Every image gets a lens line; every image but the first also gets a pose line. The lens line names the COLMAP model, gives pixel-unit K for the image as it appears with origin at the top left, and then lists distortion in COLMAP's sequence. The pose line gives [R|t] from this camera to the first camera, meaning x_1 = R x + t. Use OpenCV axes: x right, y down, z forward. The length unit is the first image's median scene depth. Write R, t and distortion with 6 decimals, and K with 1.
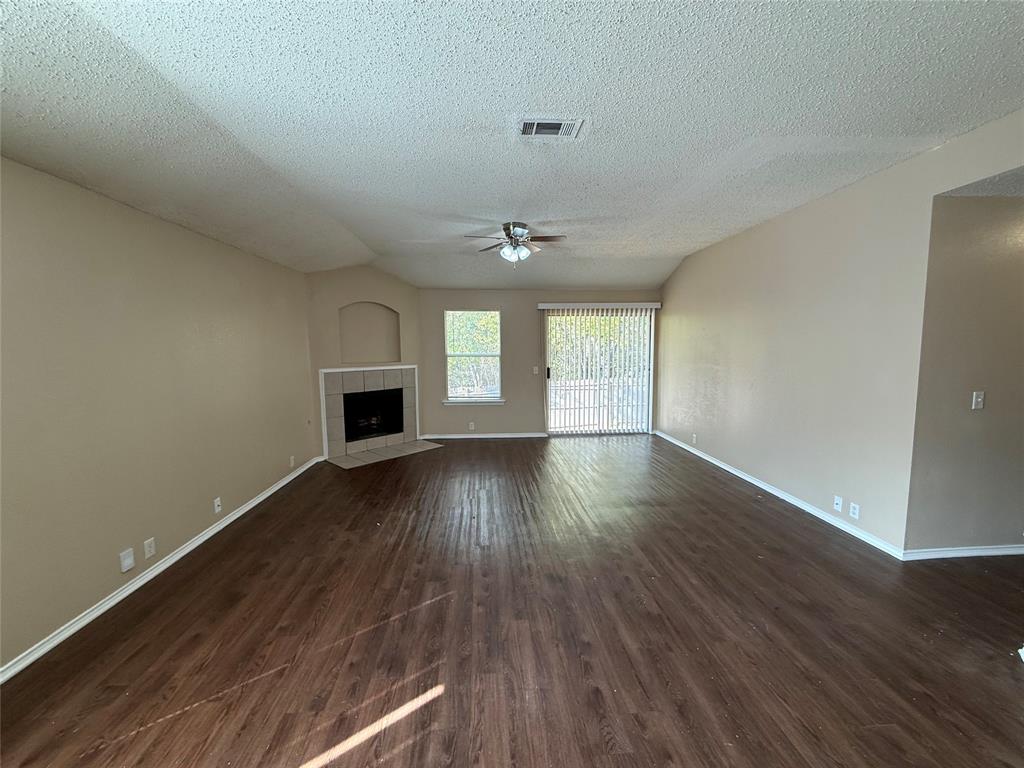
lens RADIAL K [[407.3, 0, 510.3], [0, 407.3, 383.6], [0, 0, 1]] dist [-0.001453, -0.000234]
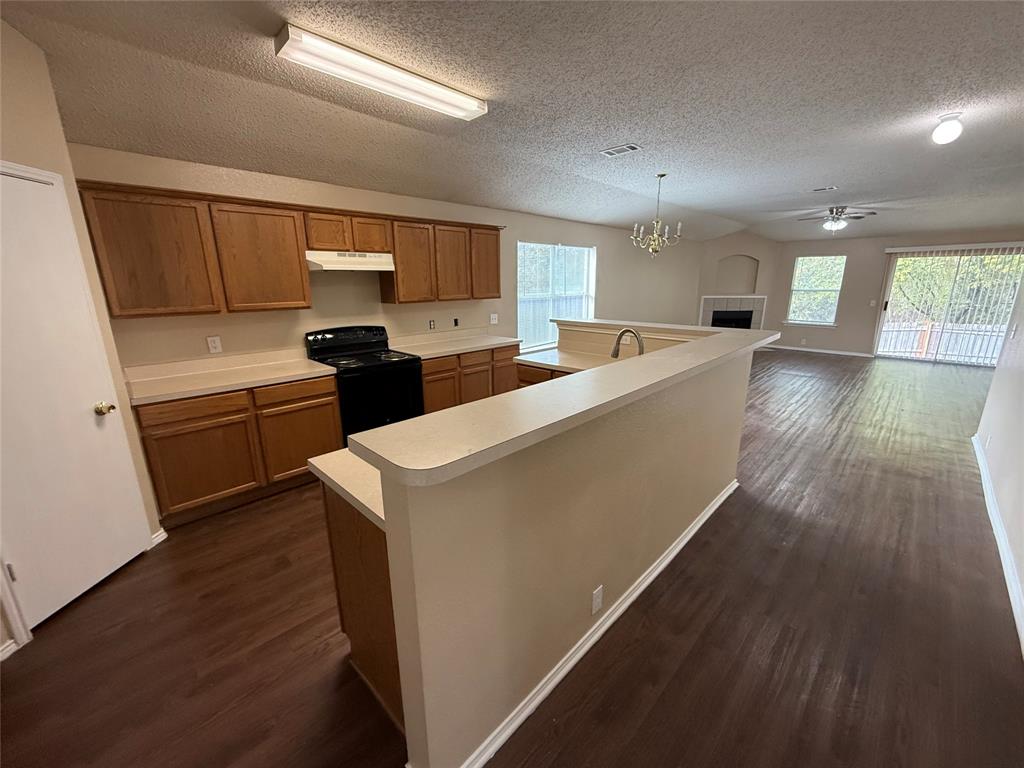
lens RADIAL K [[407.3, 0, 510.3], [0, 407.3, 383.6], [0, 0, 1]] dist [-0.001453, -0.000234]
pose [[0.657909, 0.188199, -0.729203, 0.296560], [-0.072446, 0.979597, 0.187459, 0.057117], [0.749605, -0.070503, 0.658120, -0.698845]]
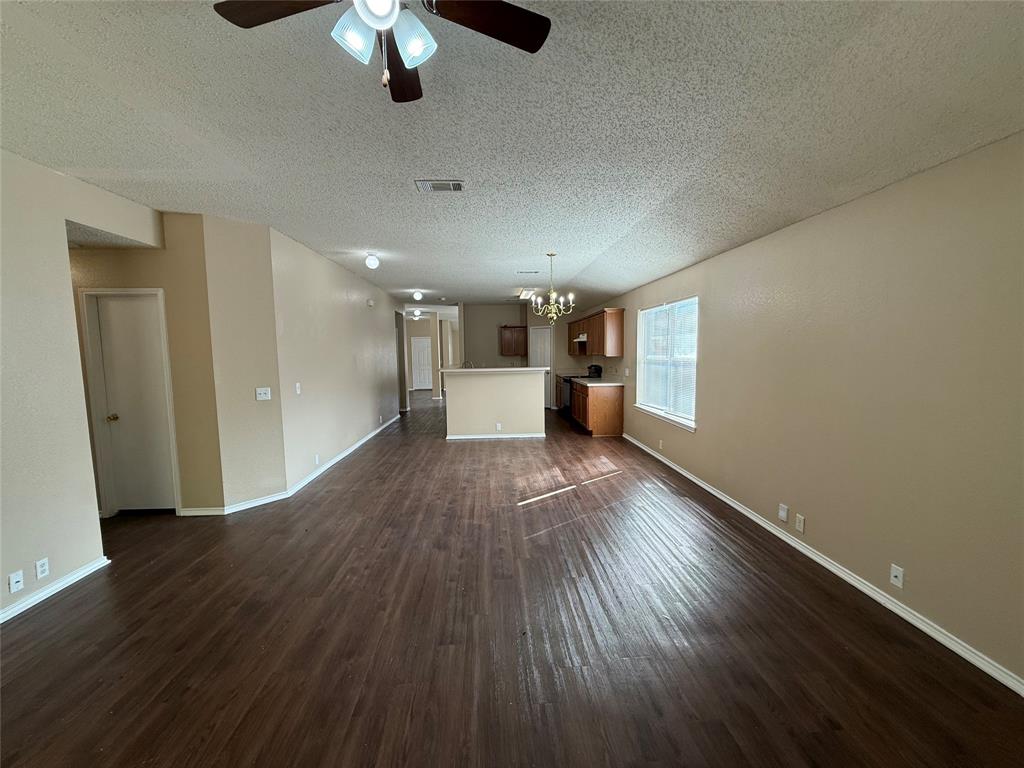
lens RADIAL K [[407.3, 0, 510.3], [0, 407.3, 383.6], [0, 0, 1]] dist [-0.001453, -0.000234]
pose [[-0.999509, 0.023173, 0.021099, -0.049978], [0.026580, 0.983493, 0.178983, -0.081315], [-0.016603, 0.179456, -0.983626, 0.845188]]
